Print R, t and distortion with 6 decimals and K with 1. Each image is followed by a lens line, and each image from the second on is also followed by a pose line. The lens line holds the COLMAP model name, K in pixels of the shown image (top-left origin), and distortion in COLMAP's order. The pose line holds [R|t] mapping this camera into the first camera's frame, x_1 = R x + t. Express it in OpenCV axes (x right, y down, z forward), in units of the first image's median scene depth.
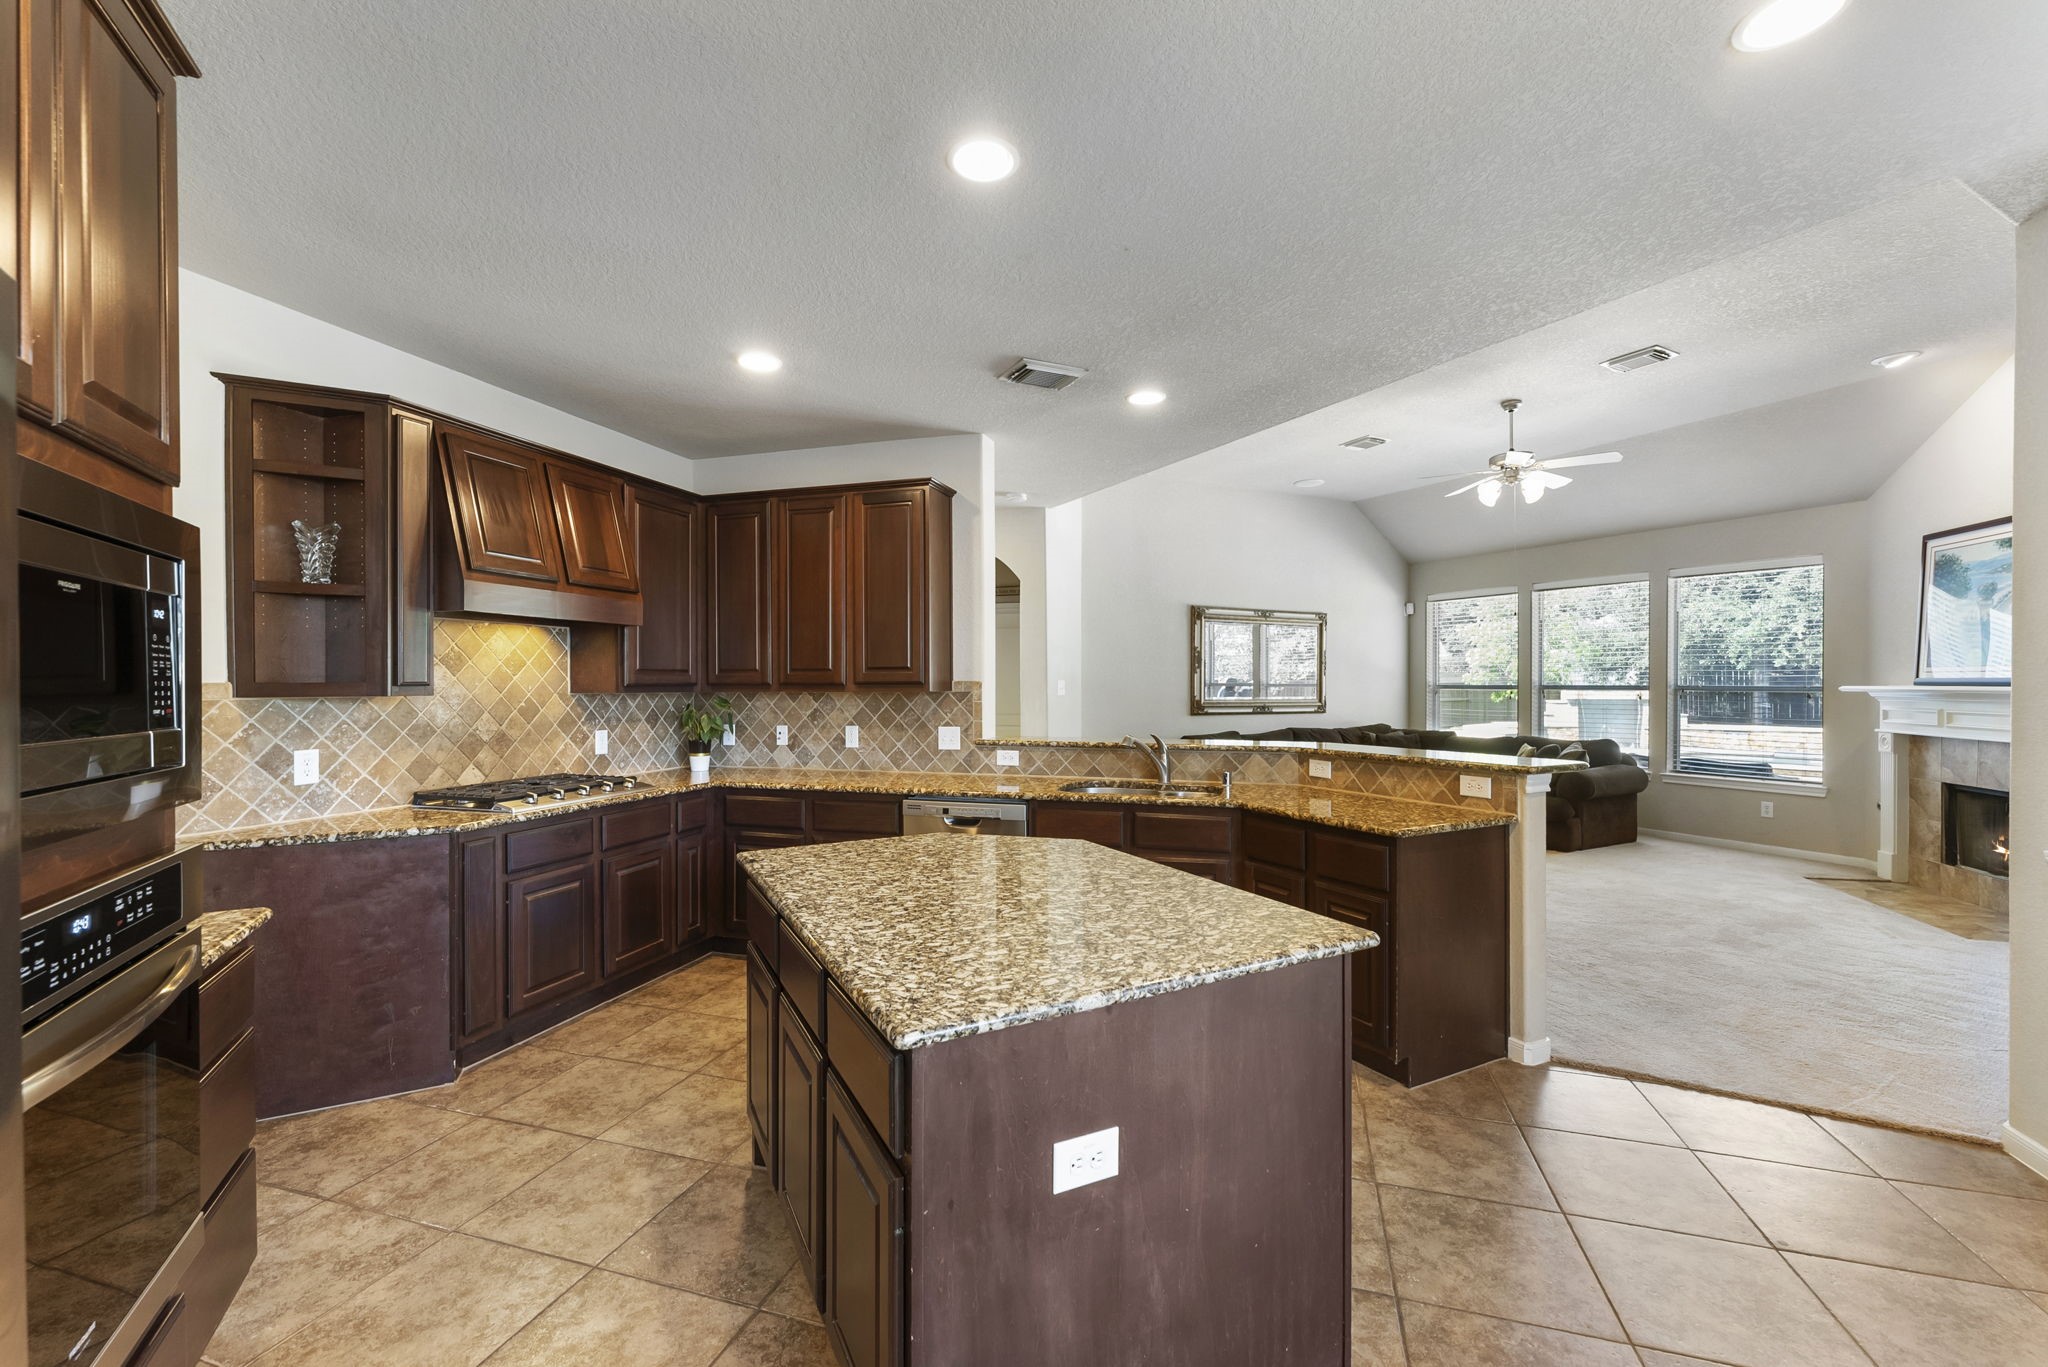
lens RADIAL K [[848.7, 0, 1024.0], [0, 848.7, 683.5], [0, 0, 1]] dist [-0.000321, -0.000128]
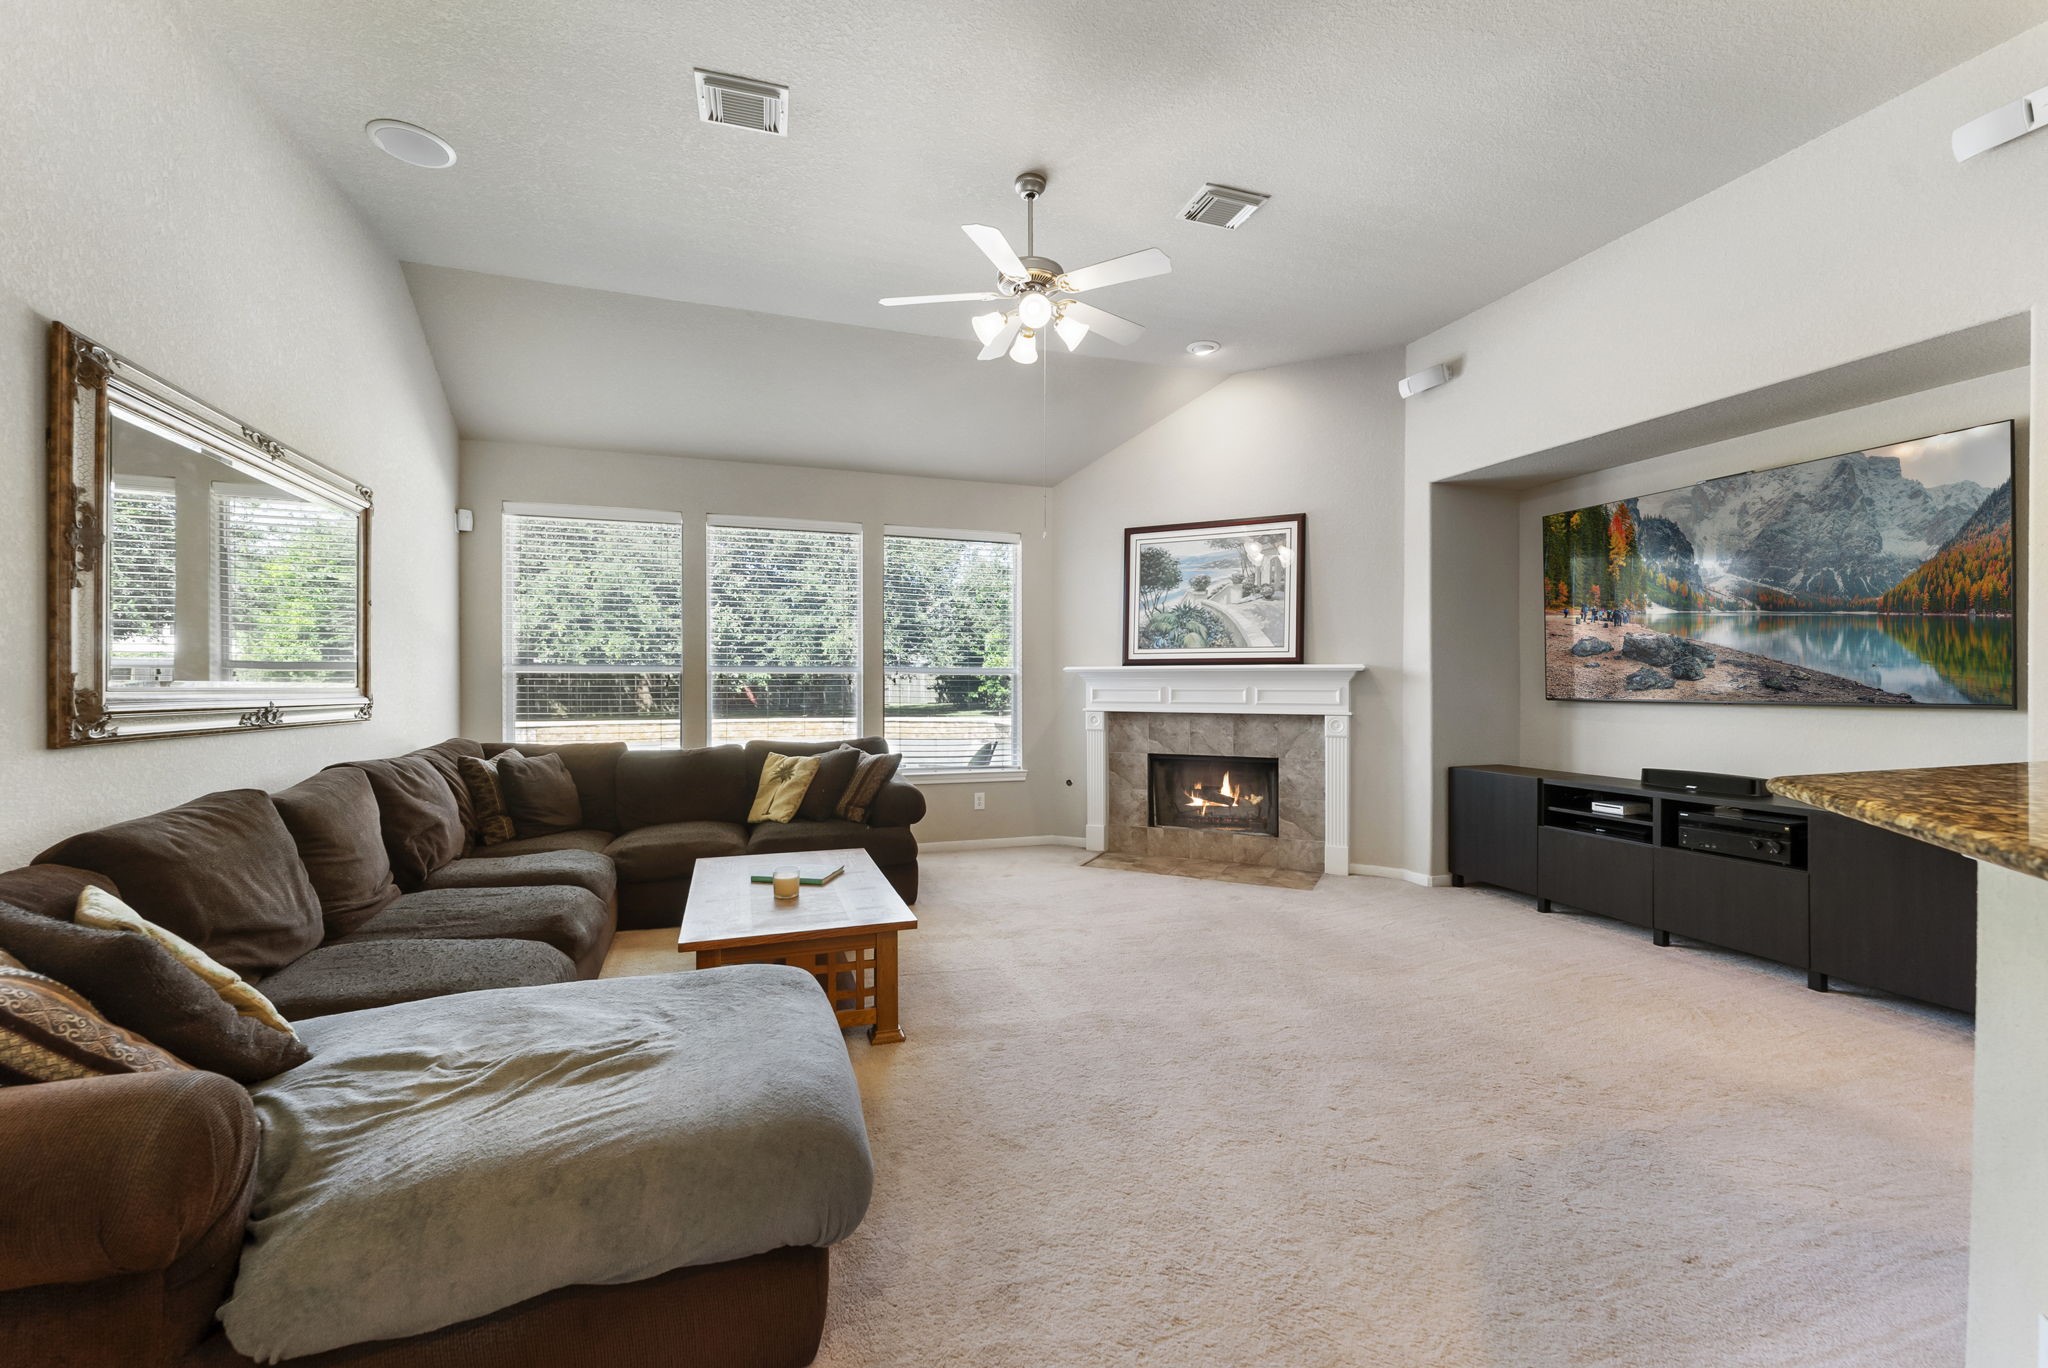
lens RADIAL K [[837.2, 0, 1053.9], [0, 837.2, 684.5], [0, 0, 1]] dist [0.003590, 0.000401]
pose [[0.138445, 0.001538, 0.990369, -0.025634], [0.002968, 0.999994, -0.001968, 0.040480], [-0.990366, 0.003212, 0.138440, 1.400302]]
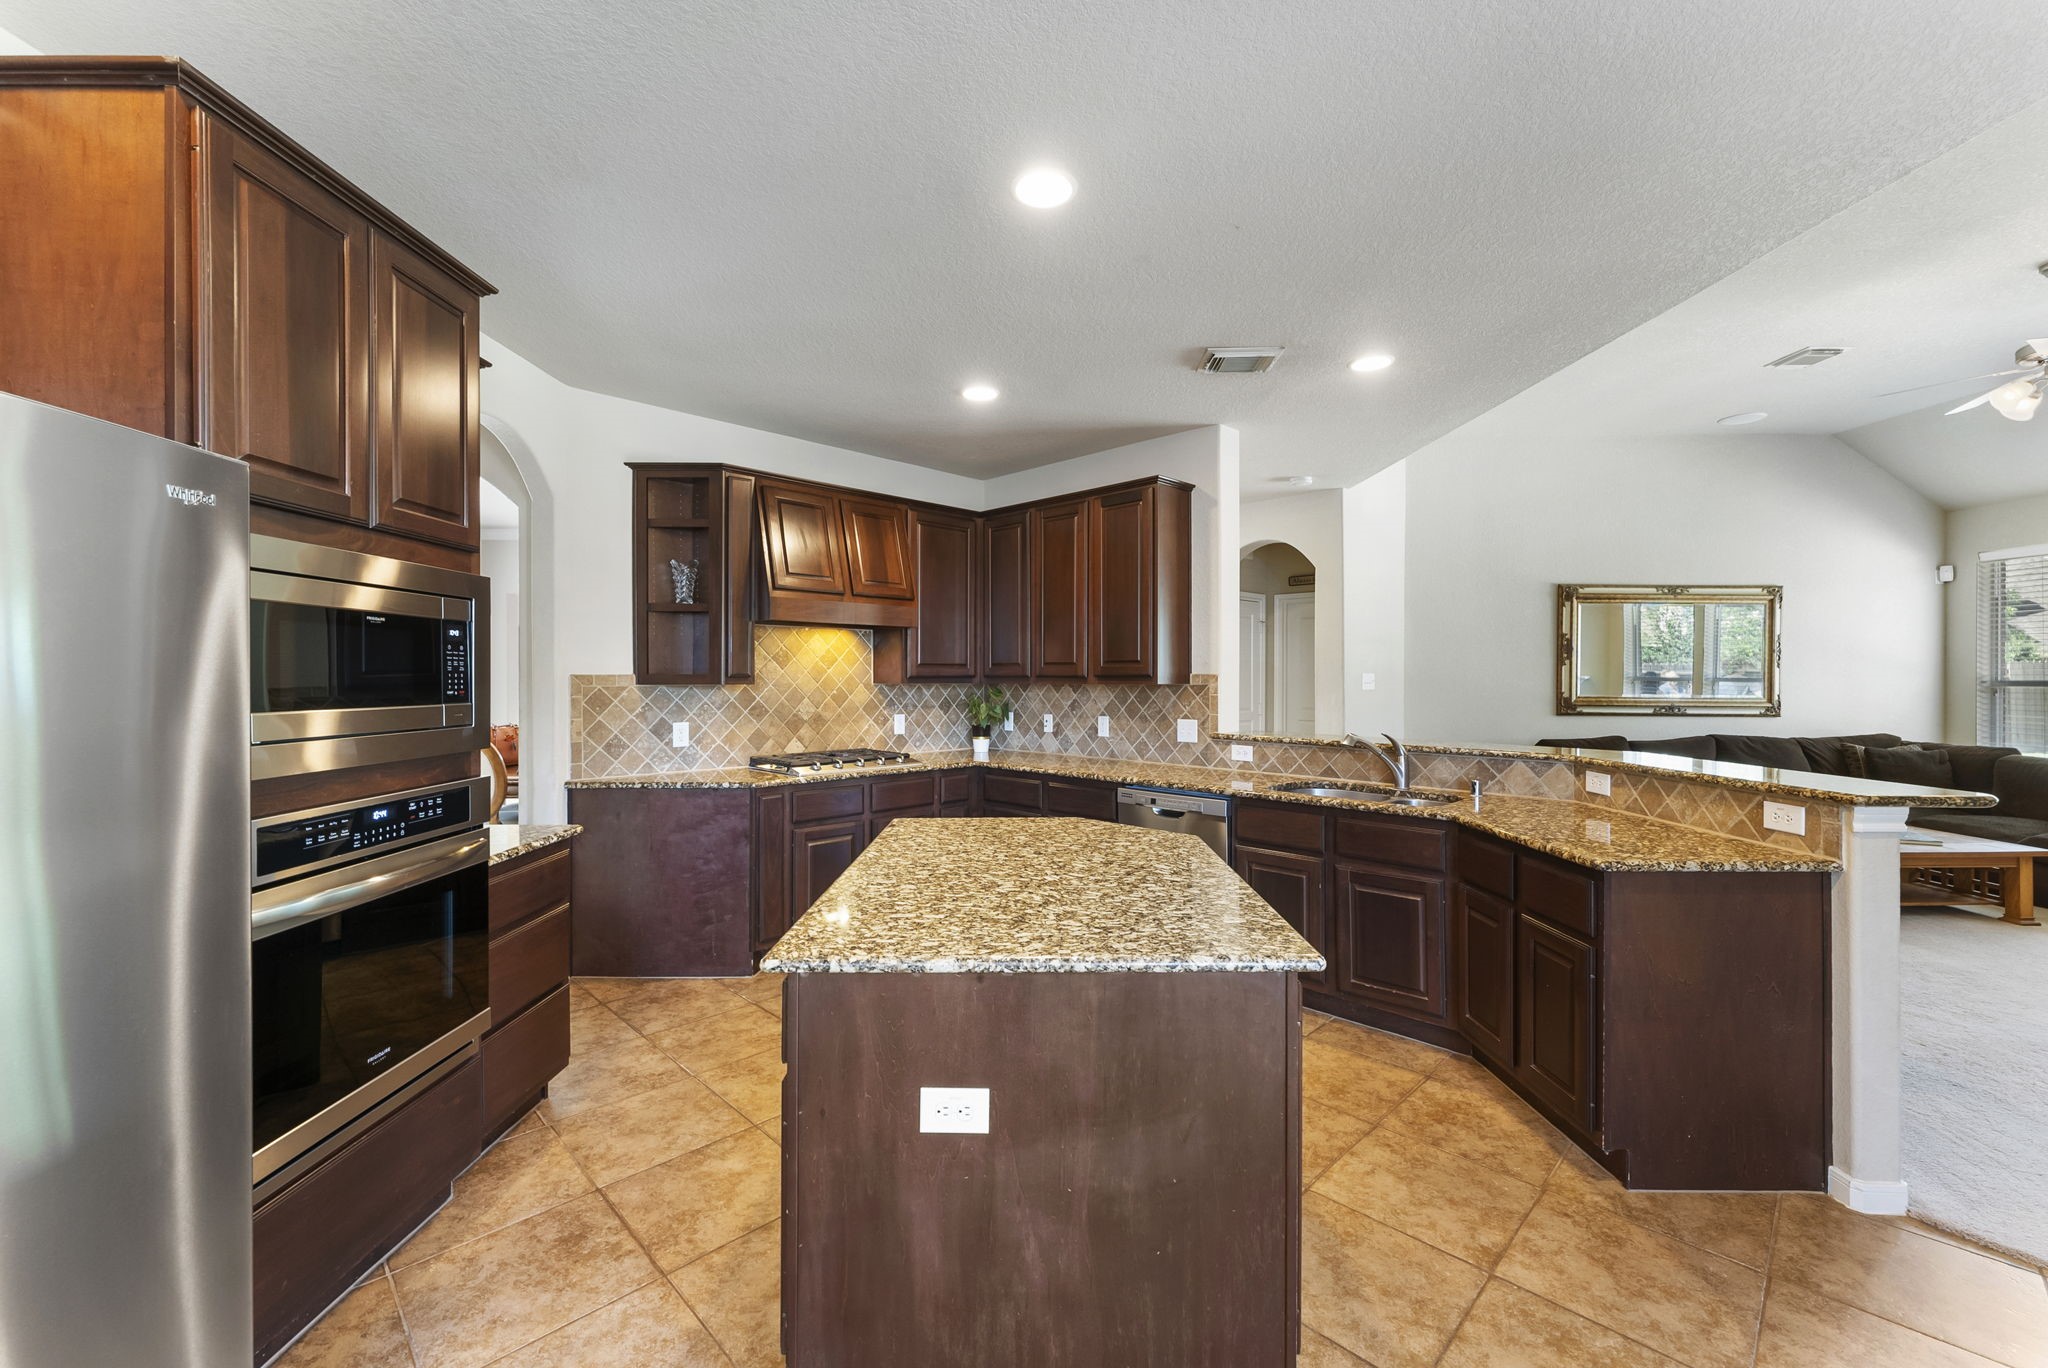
lens RADIAL K [[846.8, 0, 1032.6], [0, 846.8, 674.7], [0, 0, 1]] dist [0.000253, 0.000179]
pose [[0.881949, 0.002446, -0.471339, 0.282721], [-0.003057, 0.999995, -0.000532, -0.001346], [0.471335, 0.001910, 0.881952, 0.032822]]
